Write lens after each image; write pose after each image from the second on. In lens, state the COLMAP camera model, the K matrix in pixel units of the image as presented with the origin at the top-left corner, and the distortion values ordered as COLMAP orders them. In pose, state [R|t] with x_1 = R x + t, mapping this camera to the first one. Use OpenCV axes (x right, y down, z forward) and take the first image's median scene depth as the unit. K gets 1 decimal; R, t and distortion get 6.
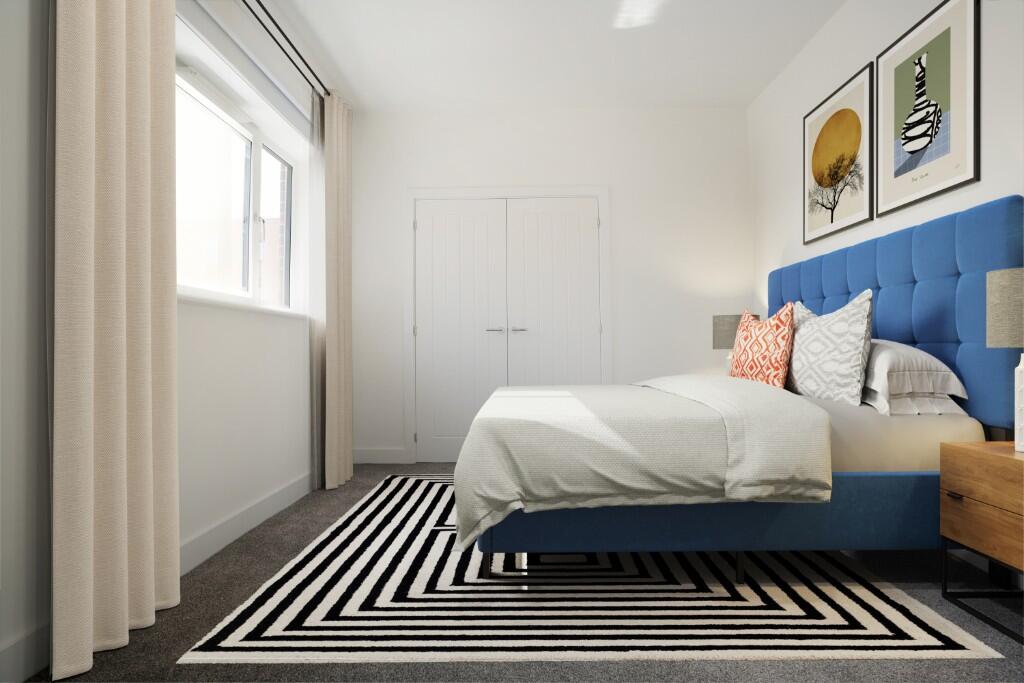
lens RADIAL K [[497.7, 0, 512.0], [0, 497.7, 341.5], [0, 0, 1]] dist [0.000097, 0.000121]
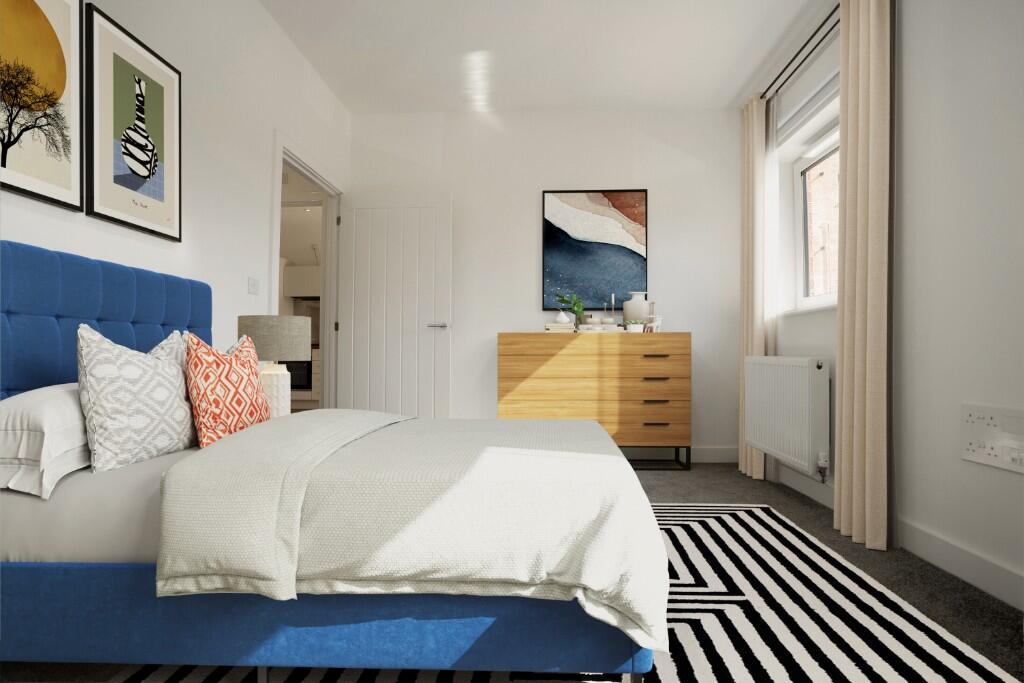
lens RADIAL K [[507.7, 0, 509.0], [0, 507.7, 309.1], [0, 0, 1]] dist [0.001136, 0.000374]
pose [[-0.996356, 0.078299, 0.033811, 0.136309], [0.074334, 0.991602, -0.105829, 0.003293], [-0.041813, -0.102930, -0.993809, 1.851545]]
